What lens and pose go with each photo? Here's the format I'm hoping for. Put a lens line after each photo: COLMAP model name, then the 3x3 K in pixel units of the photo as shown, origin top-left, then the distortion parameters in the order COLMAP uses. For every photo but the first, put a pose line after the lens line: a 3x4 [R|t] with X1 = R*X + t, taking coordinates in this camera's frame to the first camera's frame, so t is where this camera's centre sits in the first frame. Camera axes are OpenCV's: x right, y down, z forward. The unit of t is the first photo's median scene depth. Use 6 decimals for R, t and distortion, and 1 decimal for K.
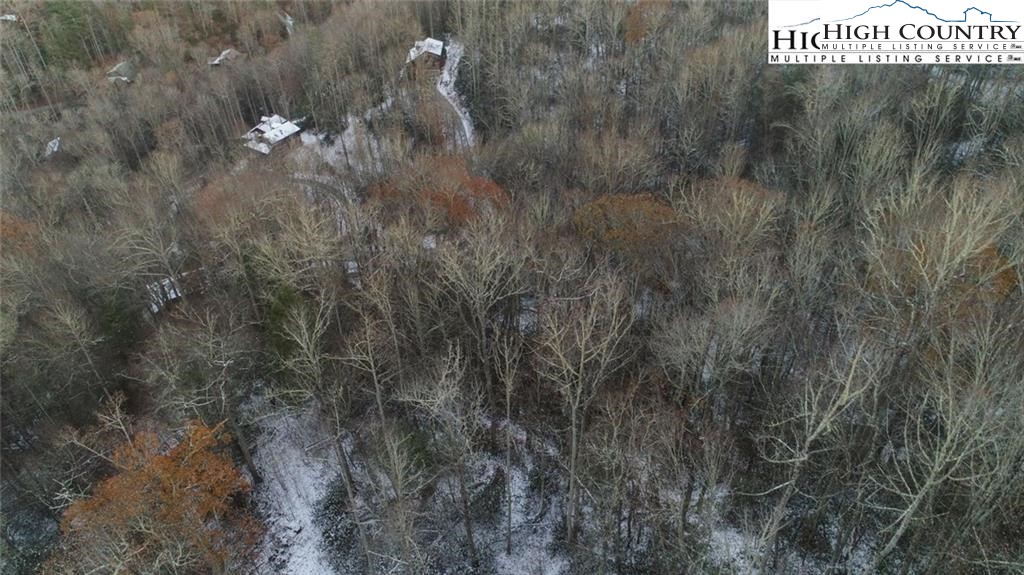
lens RADIAL K [[683.4, 0, 512.0], [0, 683.4, 287.5], [0, 0, 1]] dist [-0.001933, 0.001010]
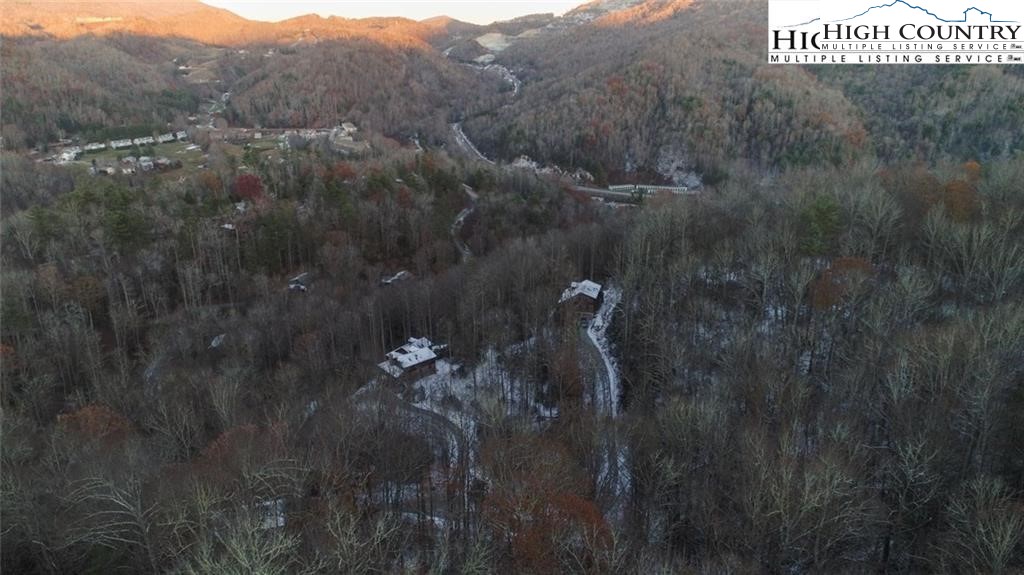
lens RADIAL K [[683.4, 0, 512.0], [0, 683.4, 287.5], [0, 0, 1]] dist [-0.001933, 0.001010]
pose [[0.963820, 0.102008, -0.246261, 0.013195], [-0.177961, 0.934068, -0.309590, -0.049640], [0.198444, 0.342214, 0.918428, 0.128394]]
